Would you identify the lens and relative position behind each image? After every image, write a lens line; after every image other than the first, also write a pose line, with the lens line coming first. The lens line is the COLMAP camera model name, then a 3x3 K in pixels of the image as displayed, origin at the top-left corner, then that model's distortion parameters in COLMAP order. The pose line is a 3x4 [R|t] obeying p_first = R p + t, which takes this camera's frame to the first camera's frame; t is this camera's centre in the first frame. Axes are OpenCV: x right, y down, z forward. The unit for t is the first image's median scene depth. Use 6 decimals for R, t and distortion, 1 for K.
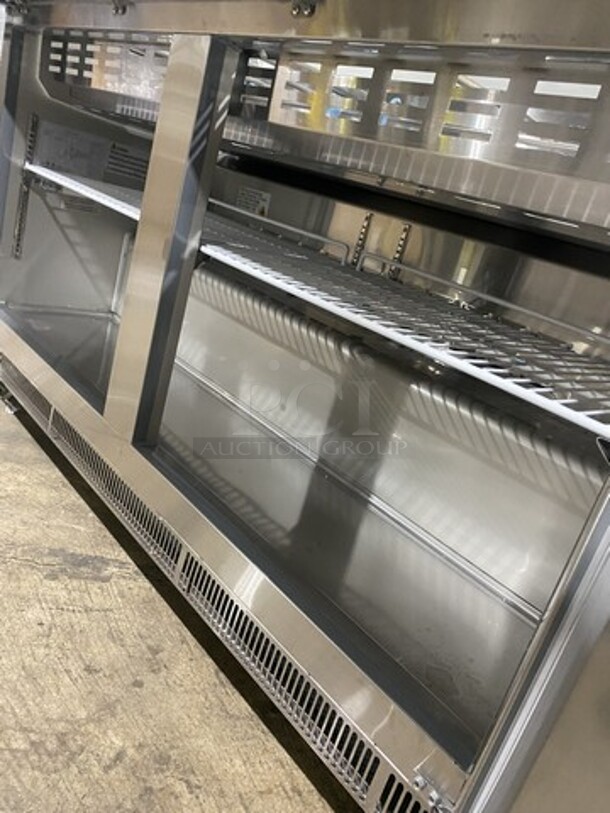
lens RADIAL K [[622.8, 0, 306.9], [0, 622.8, 406.2], [0, 0, 1]] dist [-0.007894, -0.002749]
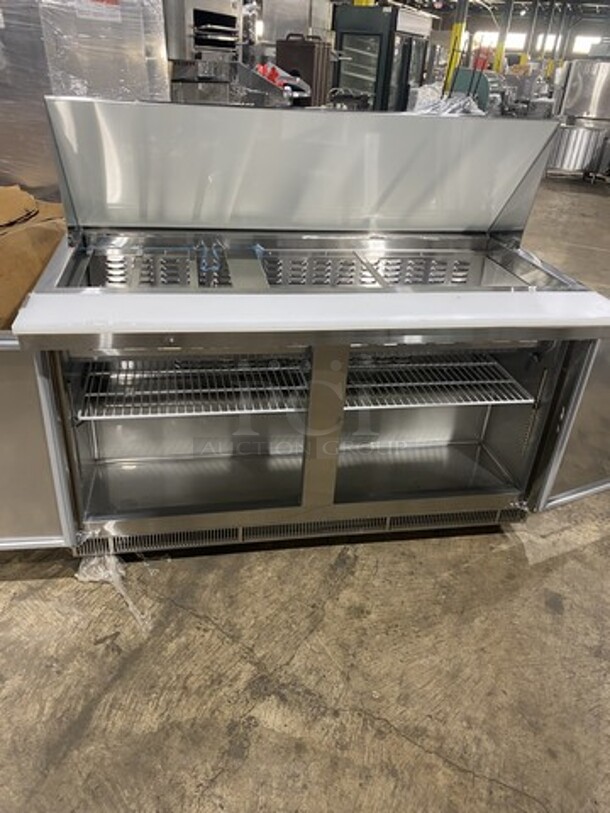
lens RADIAL K [[622.8, 0, 303.8], [0, 622.8, 407.8], [0, 0, 1]] dist [-0.007894, -0.002749]
pose [[0.525730, -0.612318, 0.590487, -1.353757], [0.355926, 0.788815, 0.501087, -1.250761], [-0.772609, -0.053267, 0.632643, -0.188298]]
